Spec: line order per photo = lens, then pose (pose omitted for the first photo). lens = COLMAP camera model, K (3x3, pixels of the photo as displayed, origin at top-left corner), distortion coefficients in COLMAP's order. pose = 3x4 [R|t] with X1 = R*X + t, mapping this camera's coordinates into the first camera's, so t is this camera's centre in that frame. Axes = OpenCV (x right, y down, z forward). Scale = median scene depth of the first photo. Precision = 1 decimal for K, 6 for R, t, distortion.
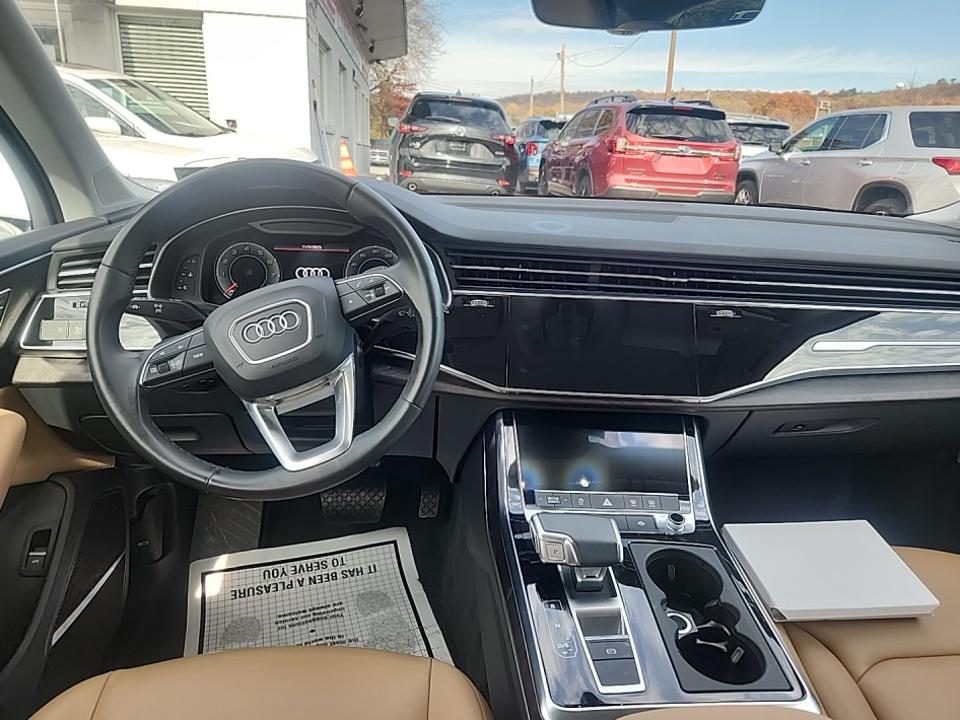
lens RADIAL K [[663.3, 0, 484.5], [0, 663.3, 362.6], [0, 0, 1]] dist [0.065805, -0.046575]
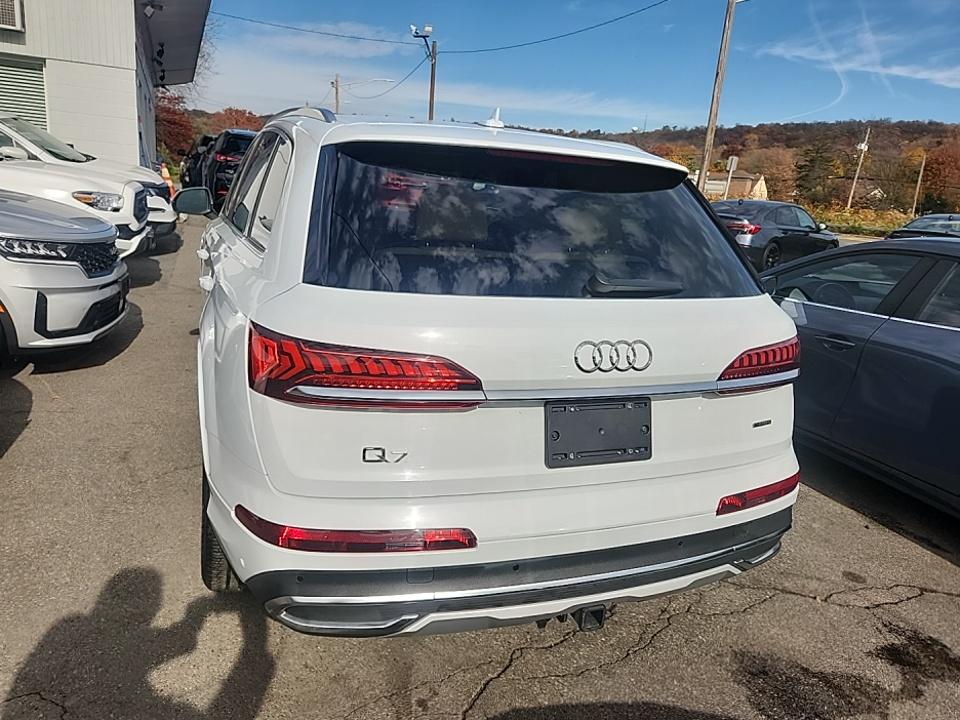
lens RADIAL K [[683.5, 0, 468.2], [0, 683.5, 354.7], [0, 0, 1]] dist [0.063173, -0.042299]
pose [[0.957614, -0.035241, 0.285889, -0.052864], [0.048866, 0.997977, -0.040663, 0.102696], [-0.283878, 0.052910, 0.957400, -0.378236]]
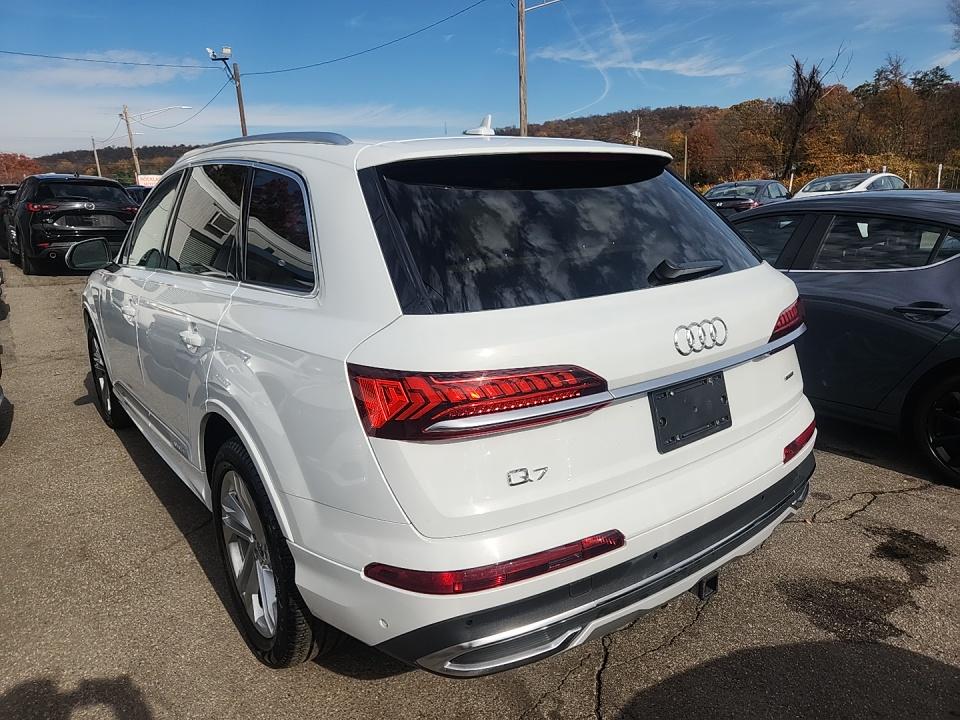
lens RADIAL K [[663.3, 0, 484.5], [0, 663.3, 362.6], [0, 0, 1]] dist [0.065805, -0.046575]
pose [[0.836512, -0.200068, 0.510117, -0.111216], [0.233720, 0.972302, -0.001926, 0.090957], [-0.495603, 0.120836, 0.860103, -0.343551]]
